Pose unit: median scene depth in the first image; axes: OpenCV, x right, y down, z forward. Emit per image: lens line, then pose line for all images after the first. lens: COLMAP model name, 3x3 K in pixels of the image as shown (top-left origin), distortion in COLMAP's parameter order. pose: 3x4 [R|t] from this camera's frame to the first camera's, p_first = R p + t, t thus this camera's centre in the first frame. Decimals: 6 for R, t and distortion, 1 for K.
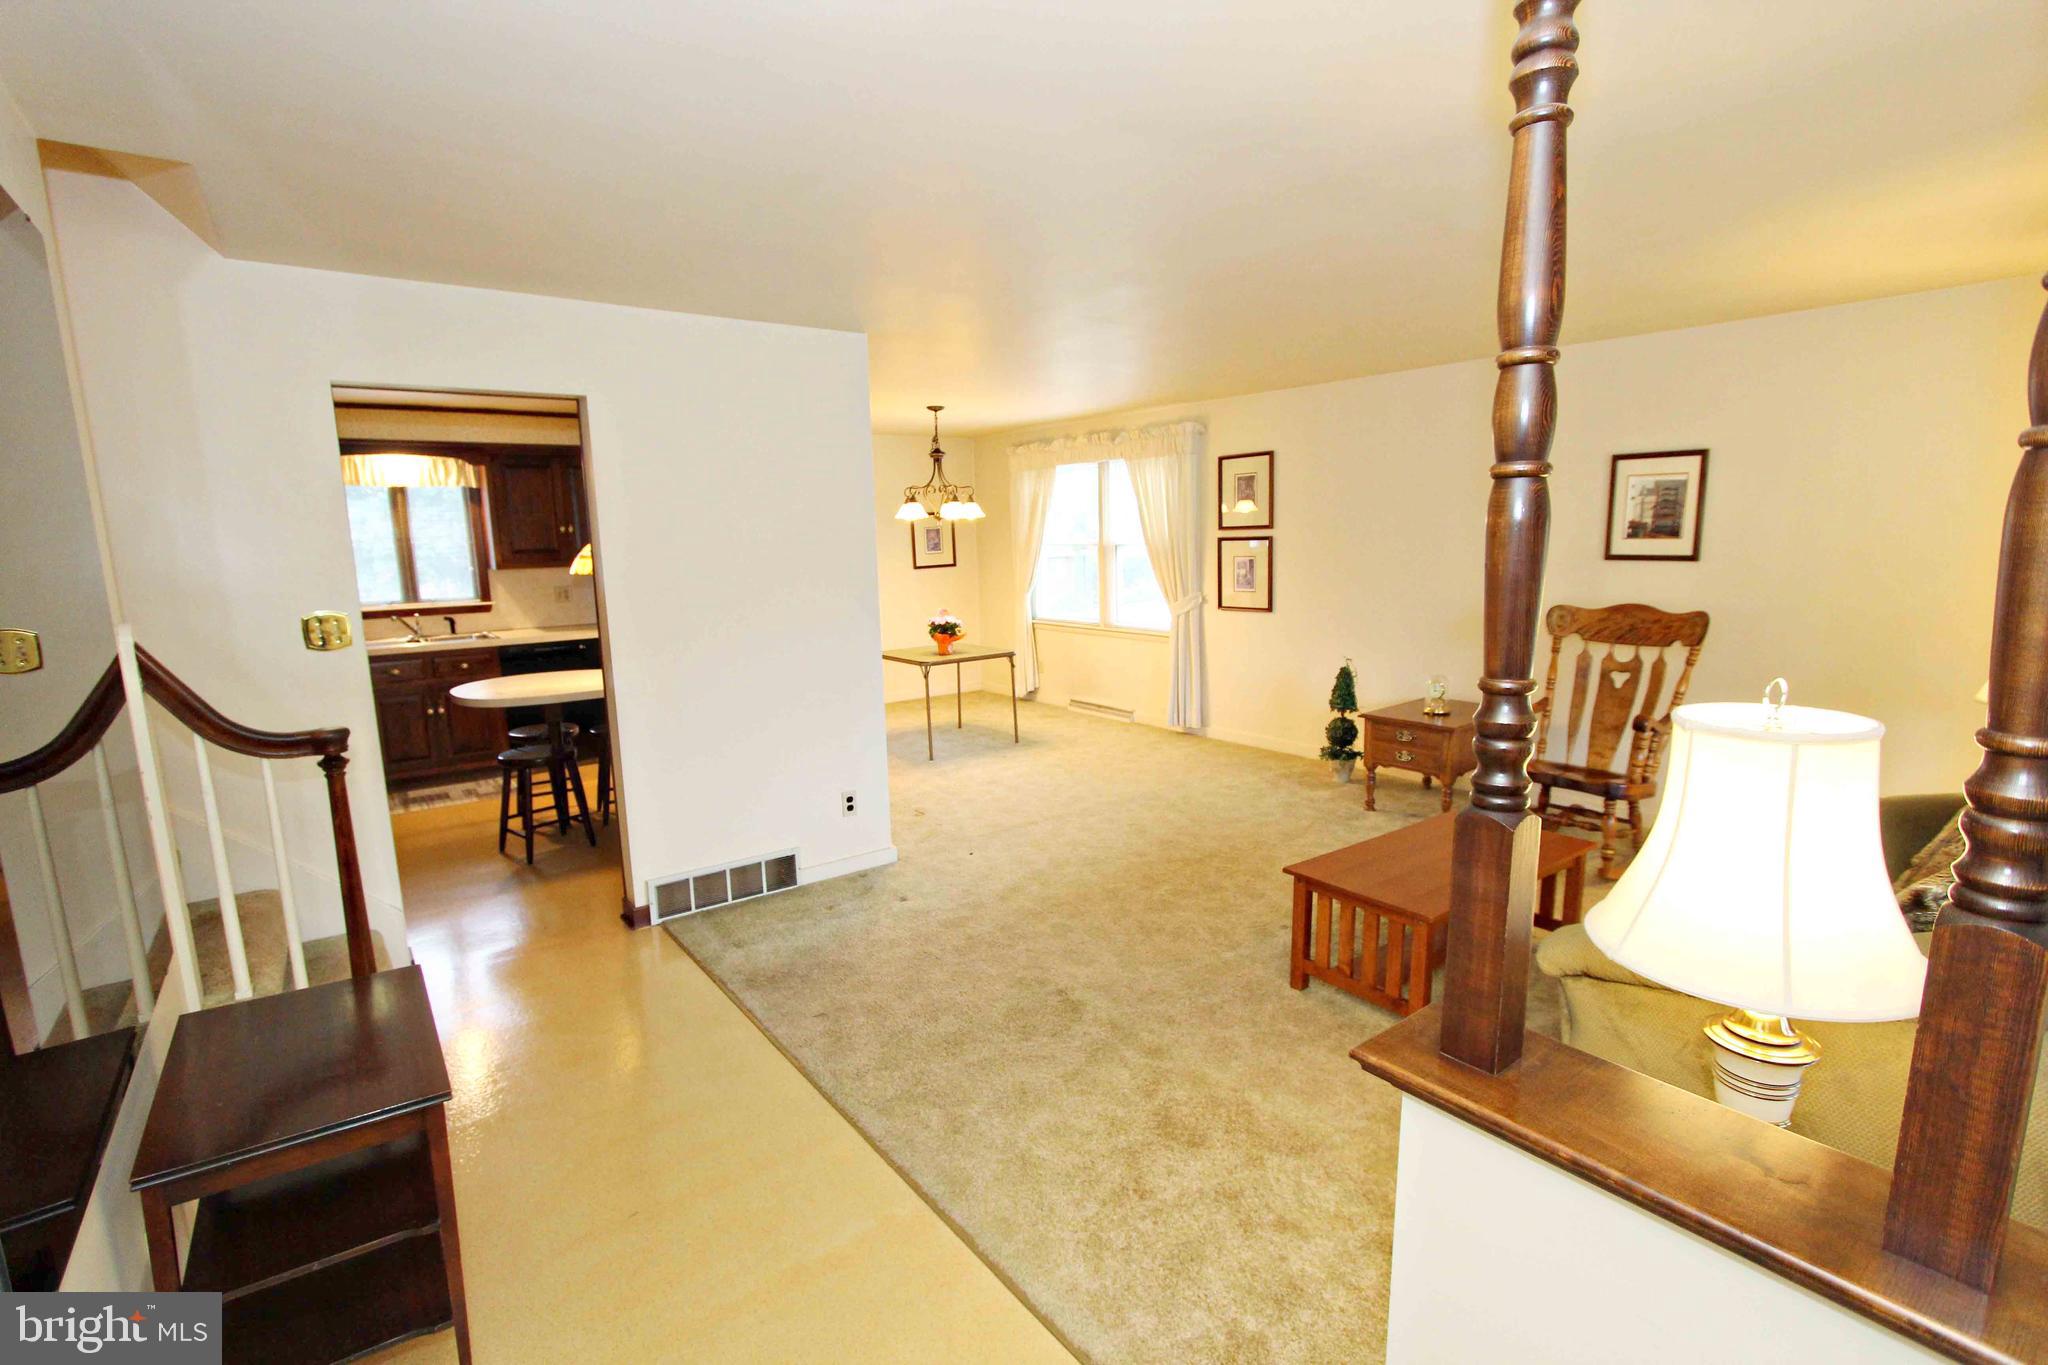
lens RADIAL K [[935.8, 0, 1024.5], [0, 935.8, 681.9], [0, 0, 1]] dist [-0.021187, -0.000104]
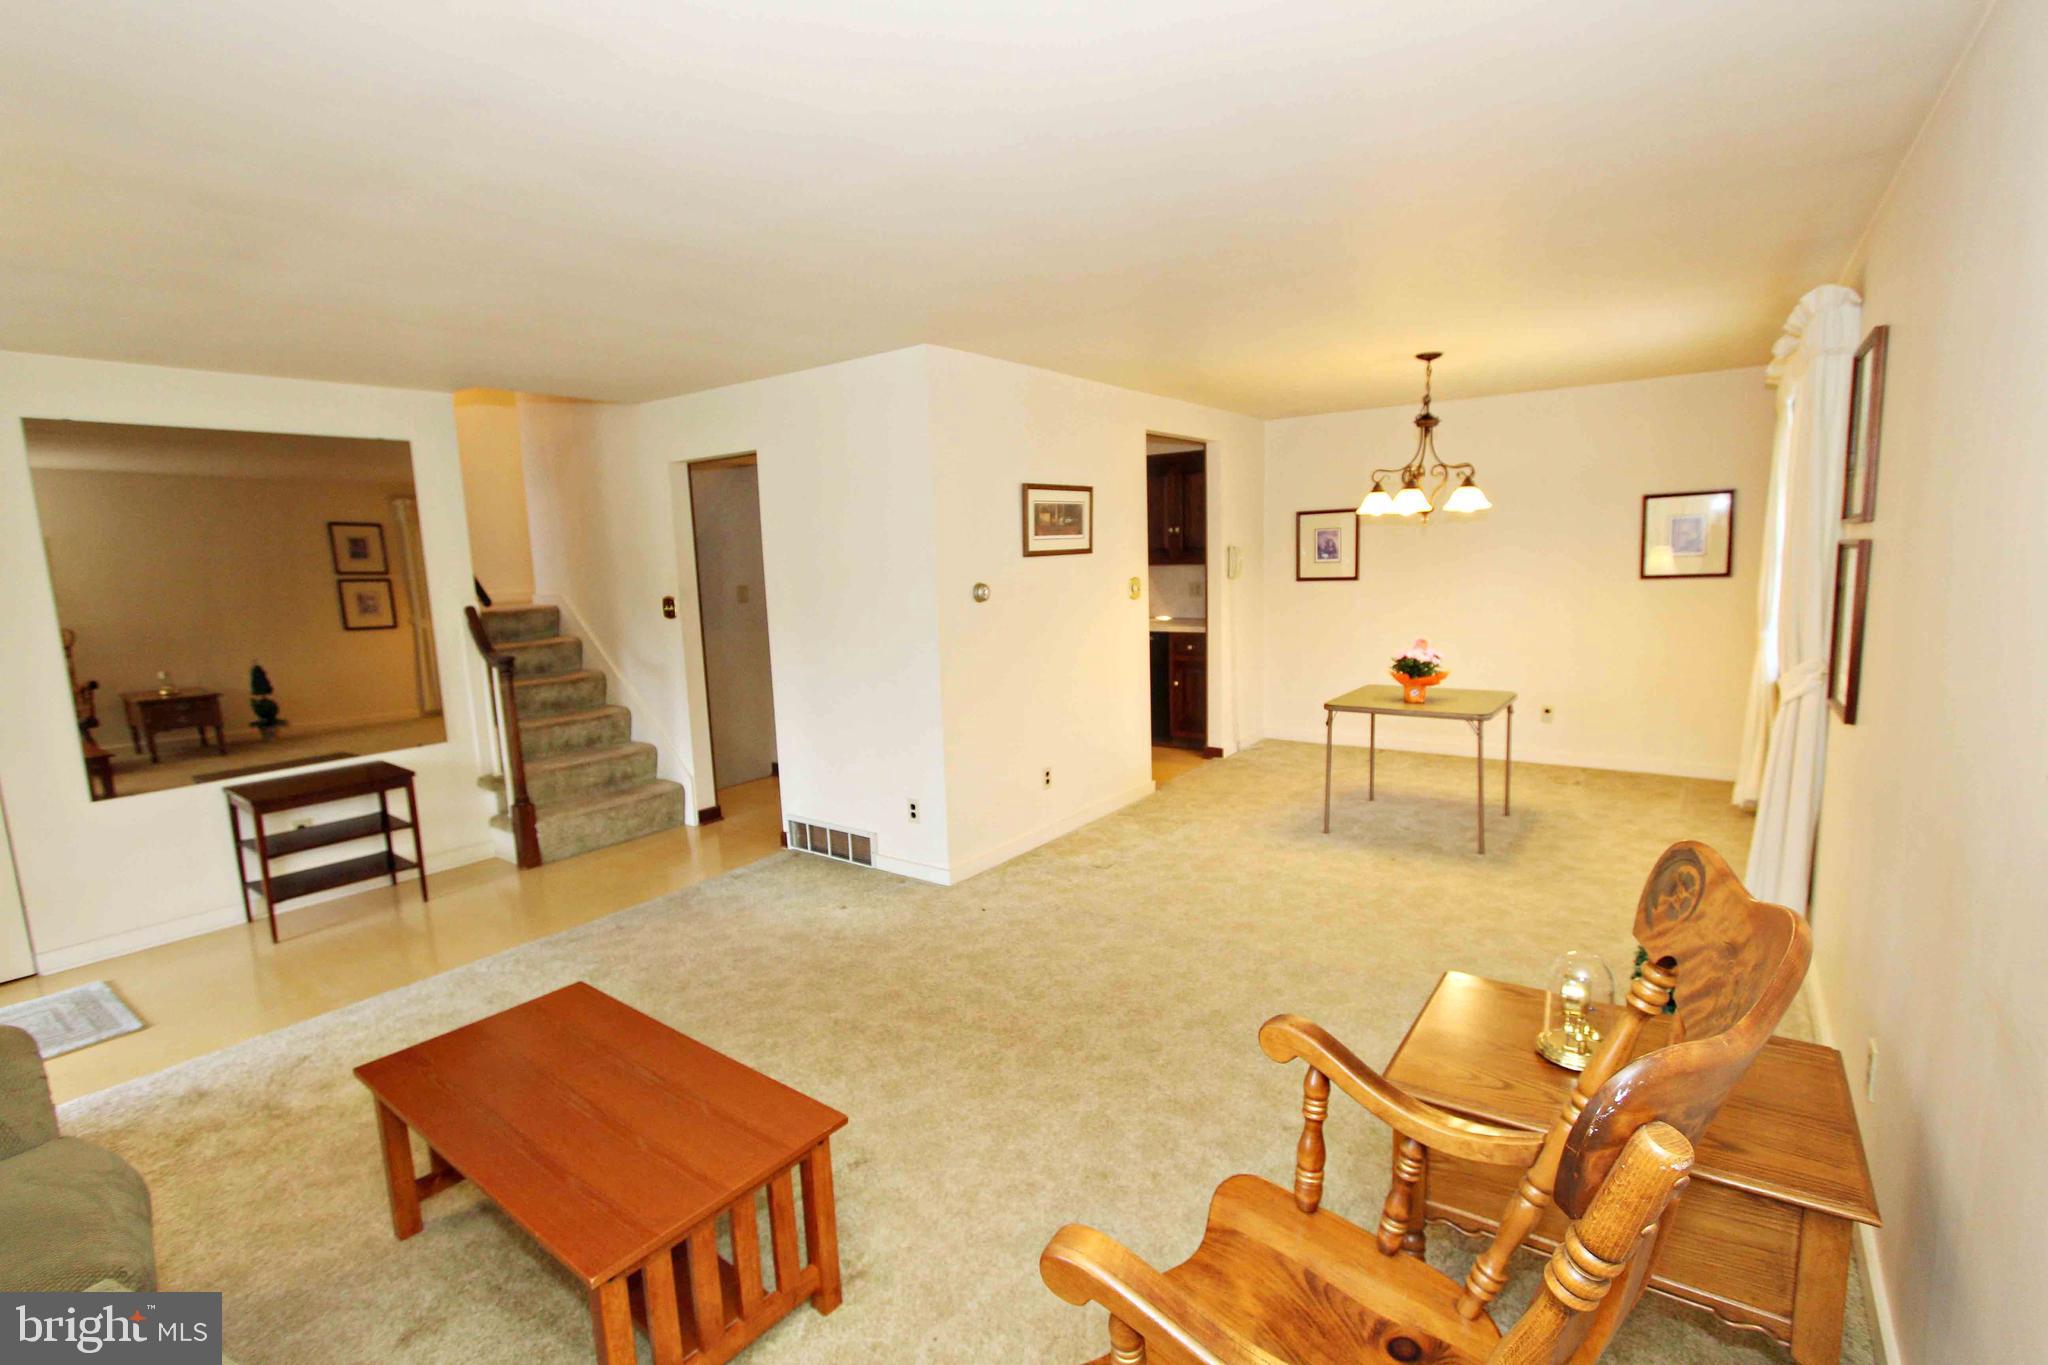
lens RADIAL K [[935.8, 0, 1024.1], [0, 935.8, 689.2], [0, 0, 1]] dist [-0.021187, -0.000104]
pose [[0.289383, 0.149710, -0.945433, 0.557127], [-0.123020, 0.985319, 0.118372, -0.096376], [0.949275, 0.082052, 0.303552, 0.551211]]
